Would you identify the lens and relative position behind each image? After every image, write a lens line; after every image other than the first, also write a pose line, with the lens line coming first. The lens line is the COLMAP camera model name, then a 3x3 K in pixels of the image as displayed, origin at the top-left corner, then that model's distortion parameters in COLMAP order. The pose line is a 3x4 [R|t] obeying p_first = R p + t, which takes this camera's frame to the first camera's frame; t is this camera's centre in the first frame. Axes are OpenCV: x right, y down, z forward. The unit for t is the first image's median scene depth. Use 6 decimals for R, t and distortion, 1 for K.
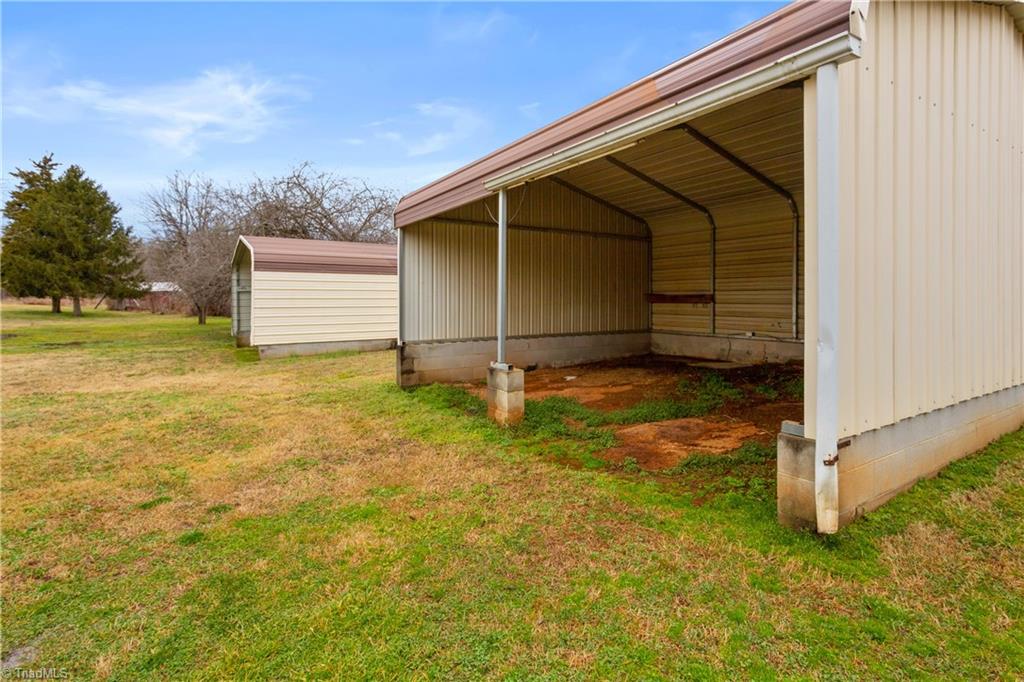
lens RADIAL K [[500.9, 0, 511.9], [0, 500.9, 295.4], [0, 0, 1]] dist [-0.003055, -0.000349]
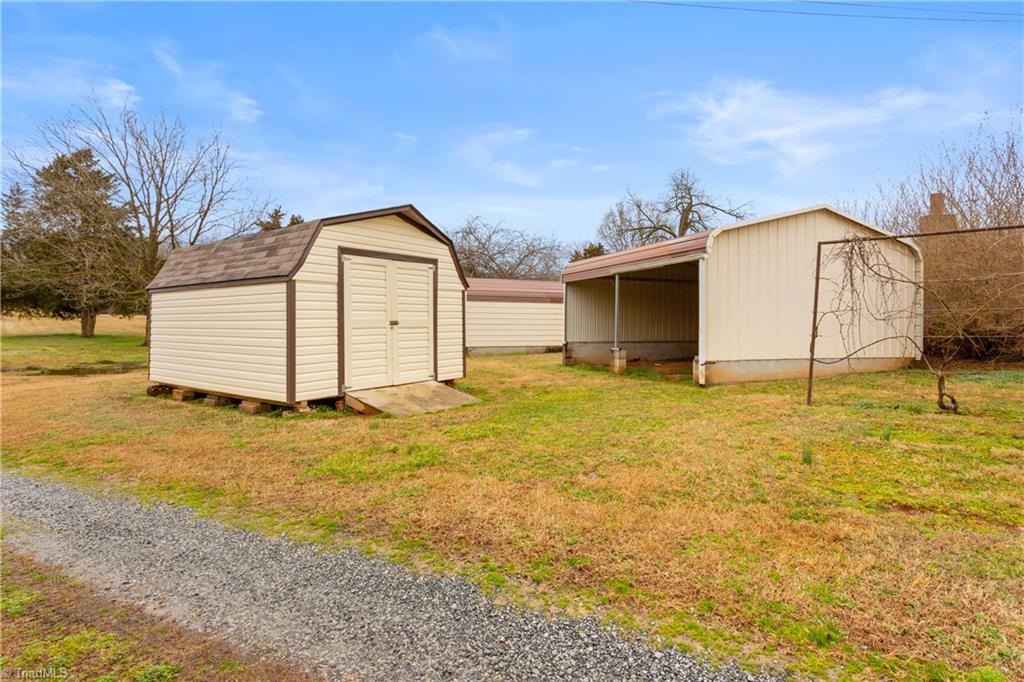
lens RADIAL K [[489.9, 0, 512.2], [0, 489.9, 313.7], [0, 0, 1]] dist [-0.003673, -0.000382]
pose [[0.967805, 0.009281, -0.251530, 0.055095], [-0.010673, 0.999934, -0.004171, -0.005623], [0.251474, 0.006721, 0.967841, -0.888660]]
